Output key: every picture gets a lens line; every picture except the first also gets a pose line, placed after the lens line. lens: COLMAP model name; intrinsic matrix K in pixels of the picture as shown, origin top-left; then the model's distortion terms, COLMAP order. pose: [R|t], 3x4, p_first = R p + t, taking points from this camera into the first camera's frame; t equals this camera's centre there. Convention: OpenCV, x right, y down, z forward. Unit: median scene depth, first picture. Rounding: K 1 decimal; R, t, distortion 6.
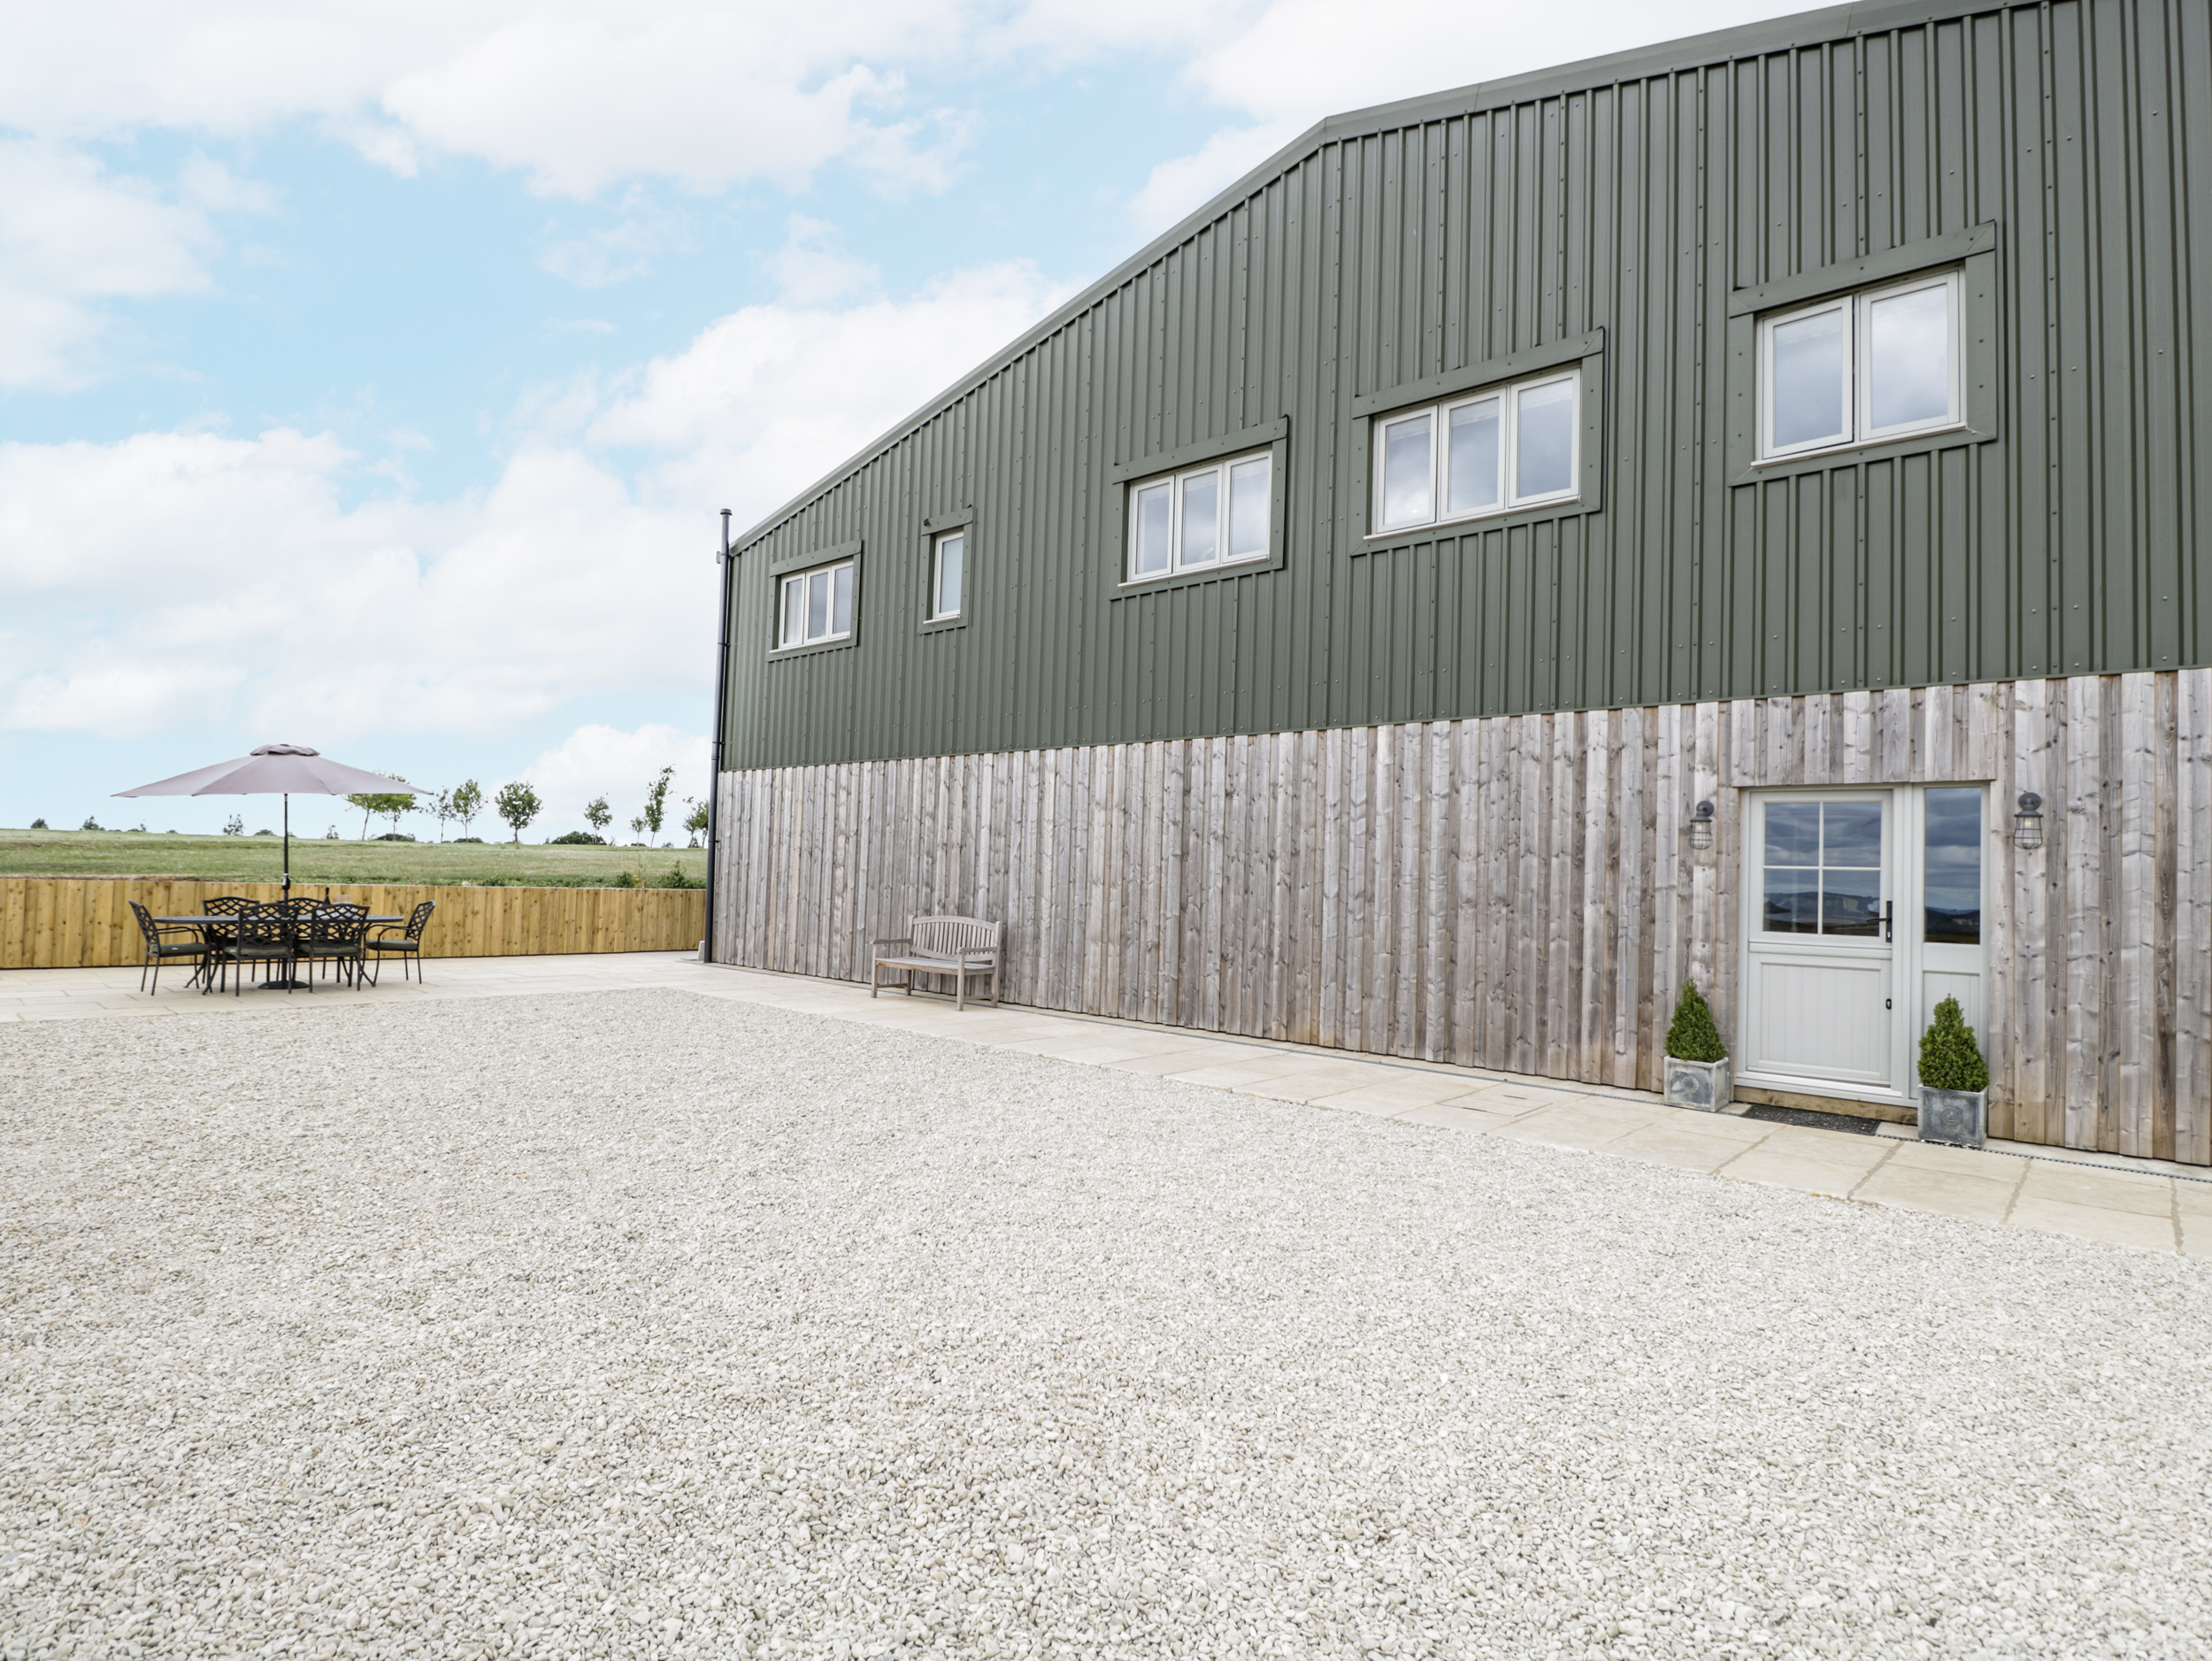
lens RADIAL K [[1144.1, 0, 1101.0], [0, 1144.1, 827.4], [0, 0, 1]] dist [-0.004636, -0.010773]
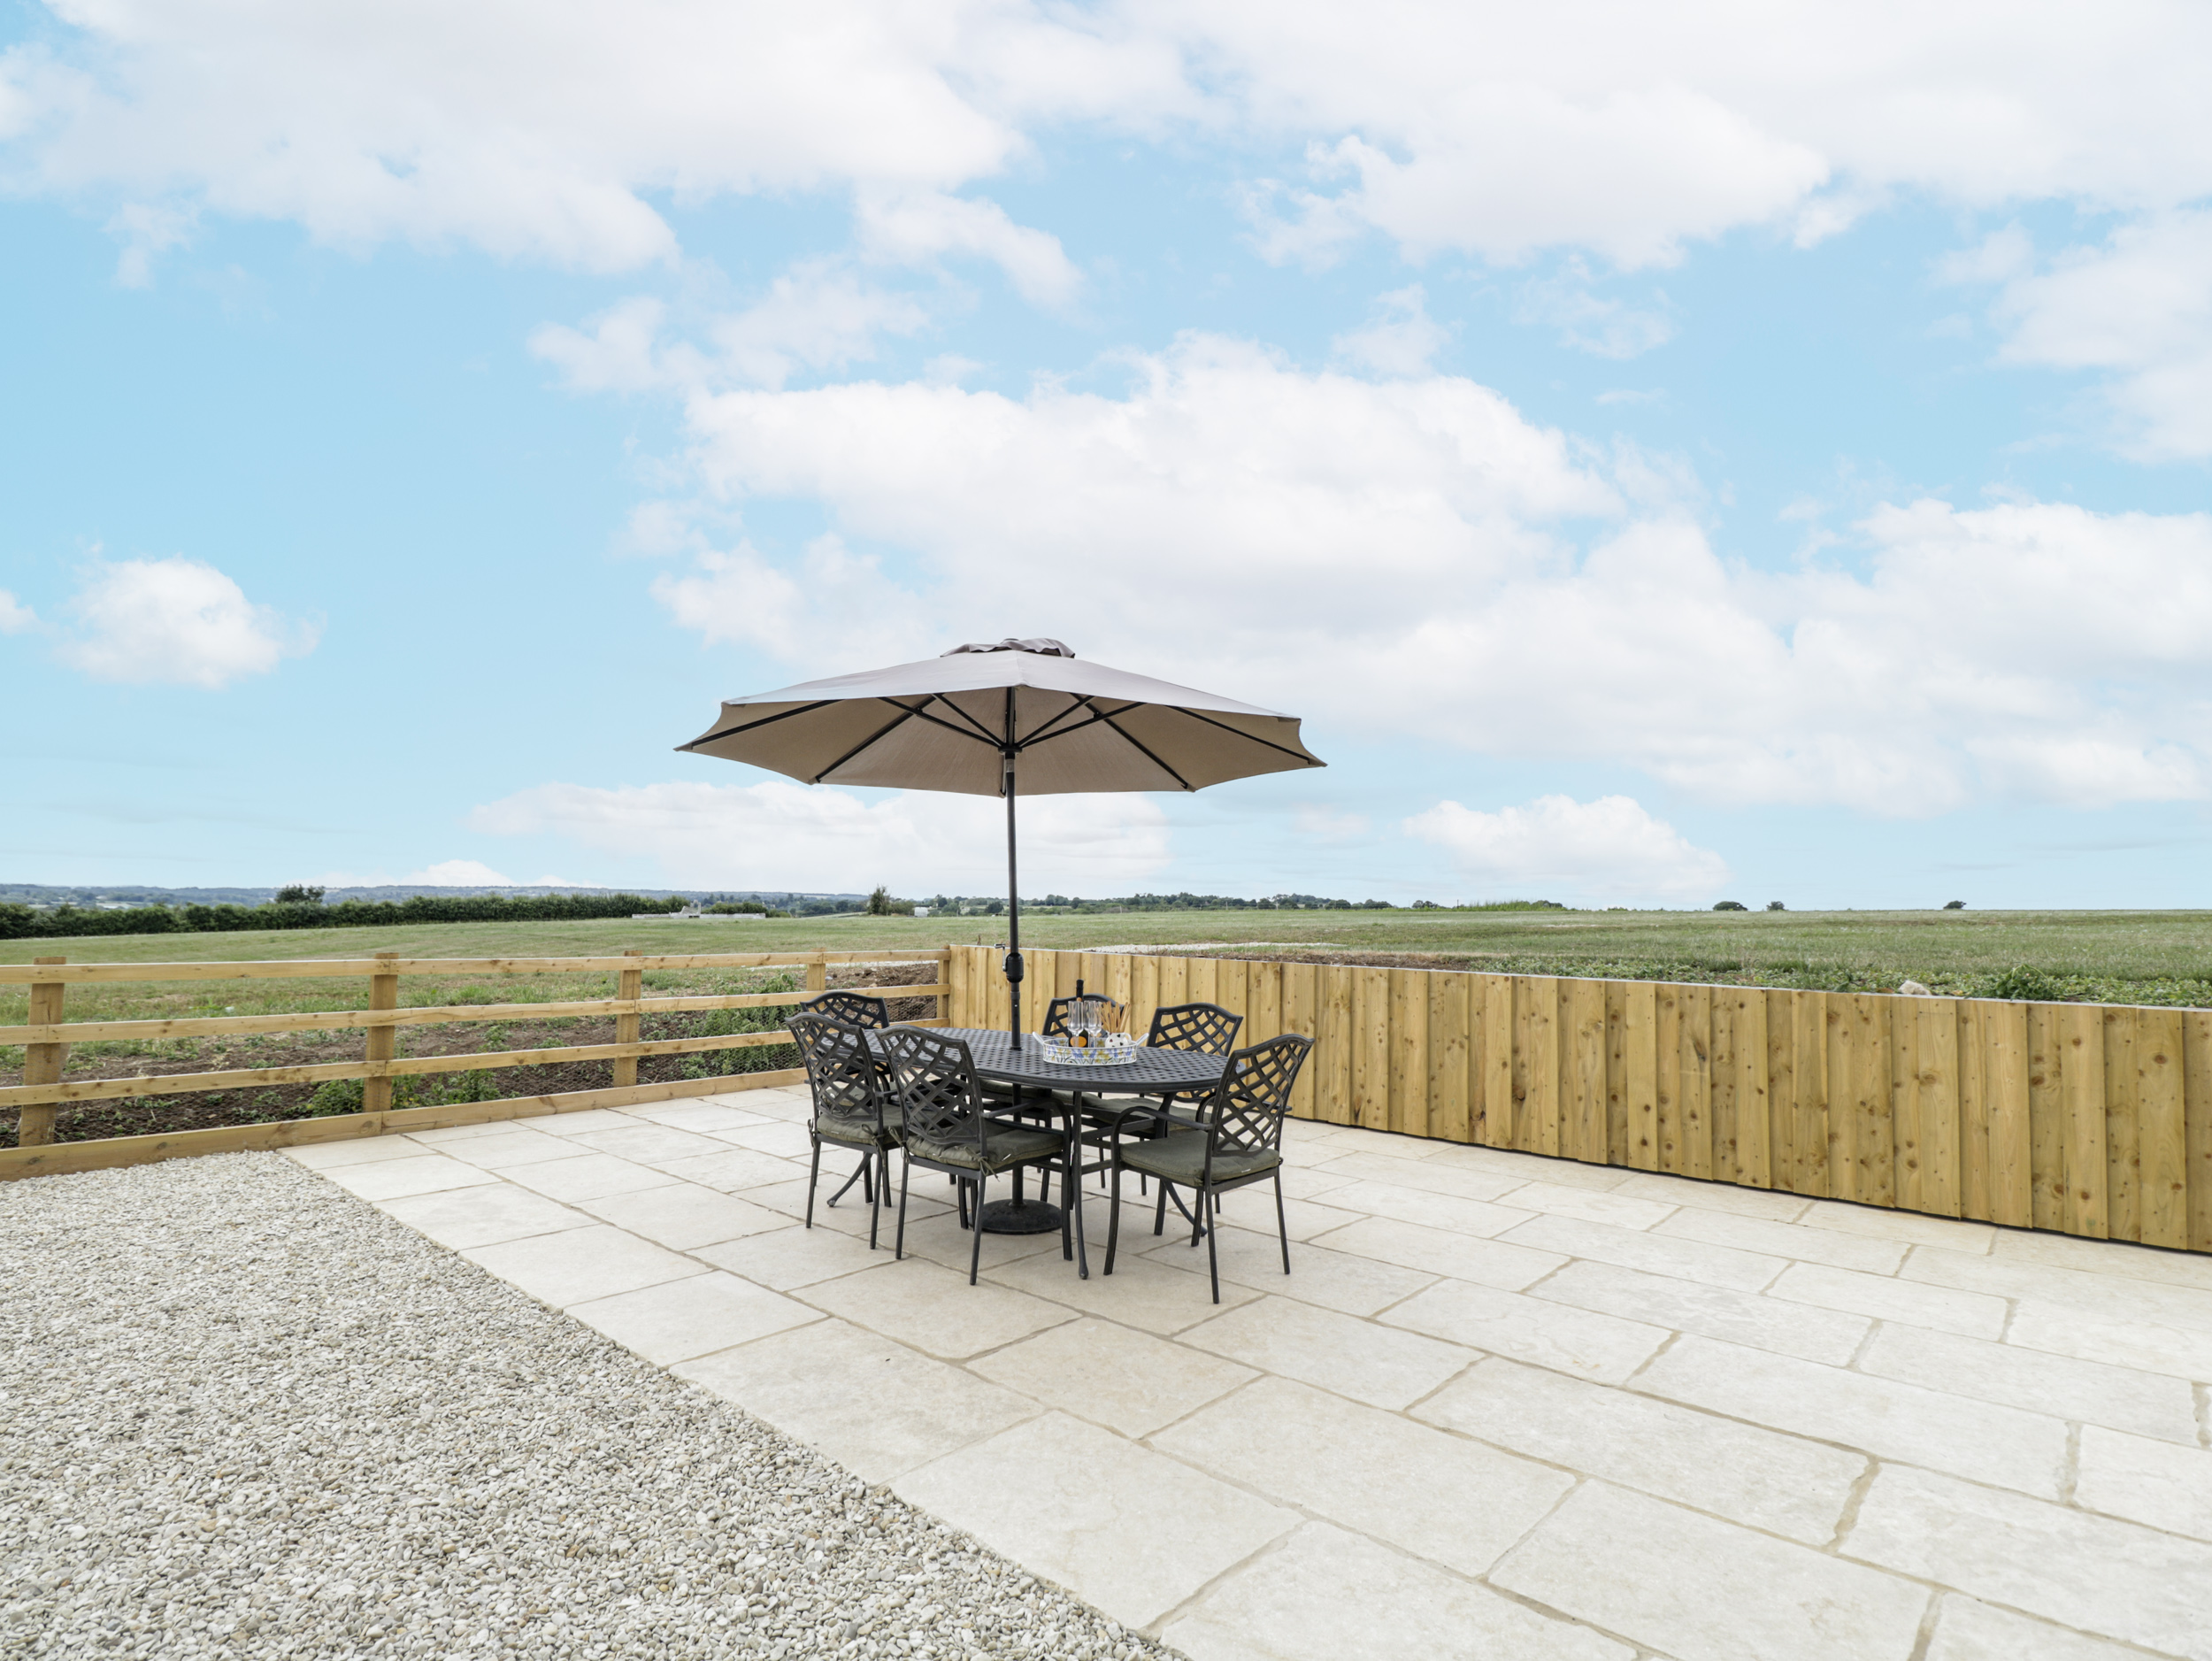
lens RADIAL K [[1144.1, 0, 1109.4], [0, 1144.1, 837.0], [0, 0, 1]] dist [-0.004636, -0.010773]
pose [[0.005123, -0.094833, -0.995480, -0.051335], [0.024676, 0.995202, -0.094680, 0.007388], [0.999682, -0.024079, 0.007439, 0.179678]]
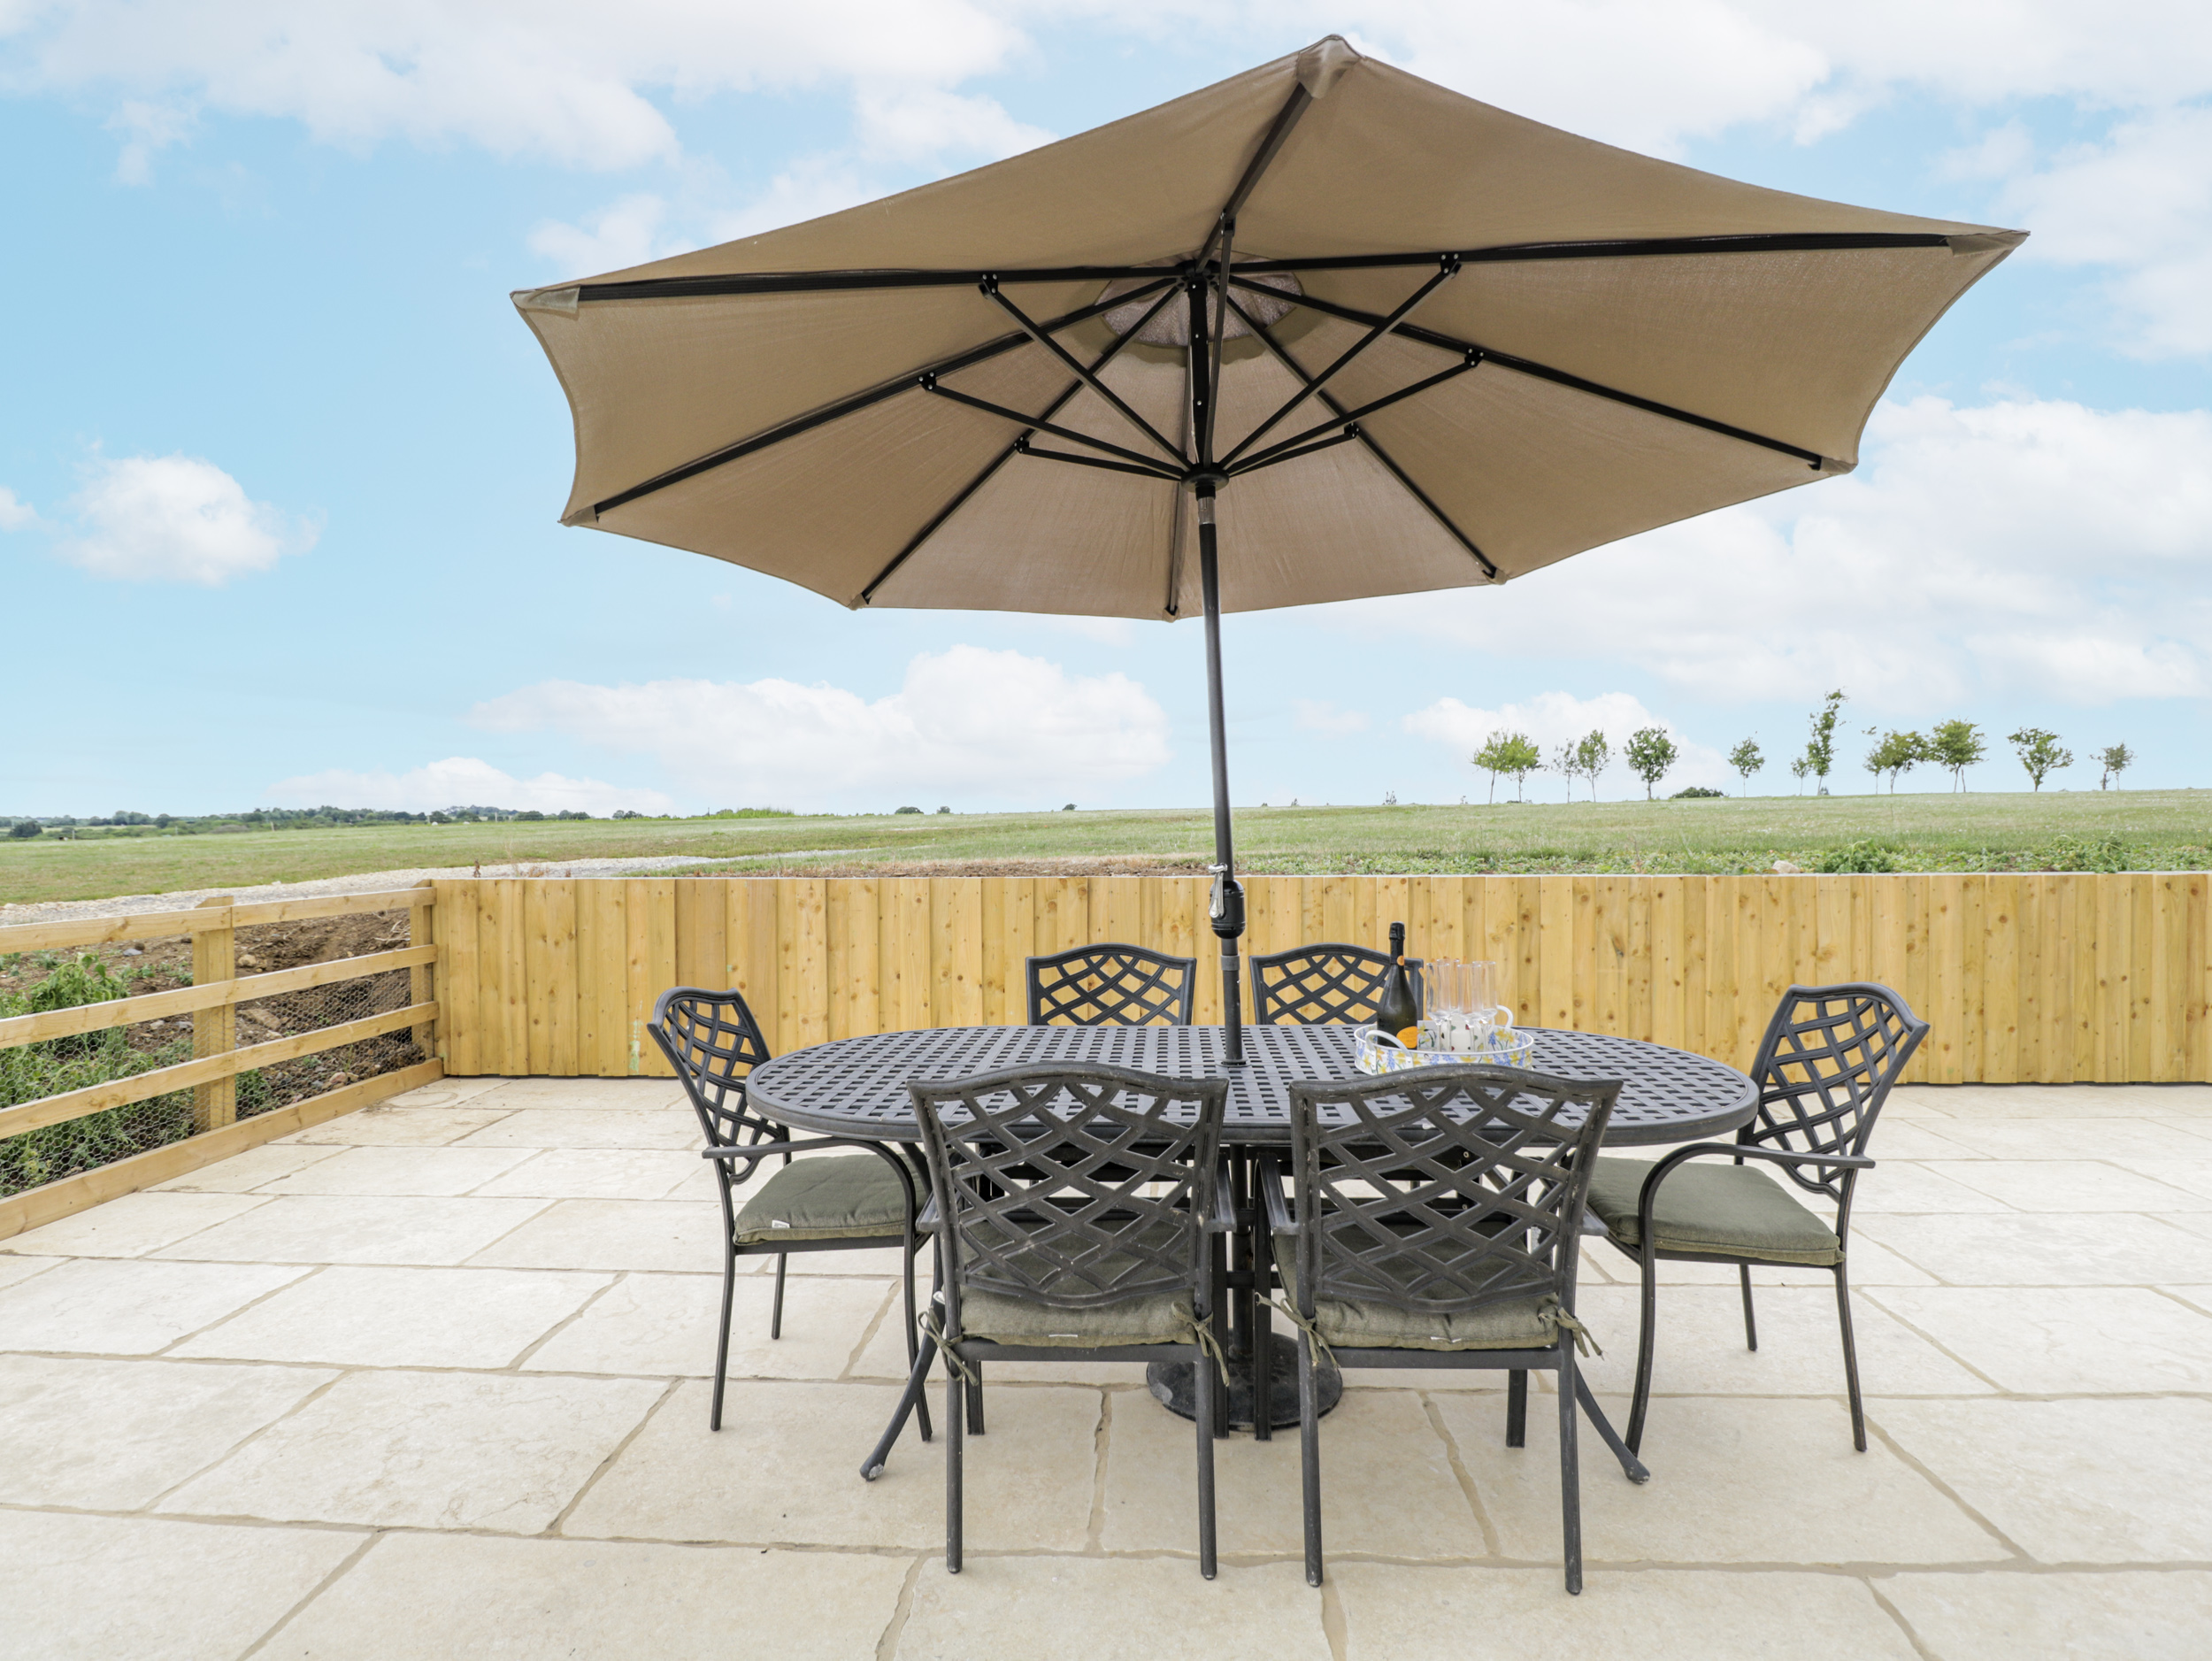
lens RADIAL K [[1144.1, 0, 1099.7], [0, 1144.1, 845.0], [0, 0, 1]] dist [-0.004636, -0.010773]
pose [[0.618473, -0.020405, -0.785541, -0.097676], [0.060038, 0.997968, 0.021346, 0.005483], [0.783509, -0.060364, 0.618441, 0.147684]]
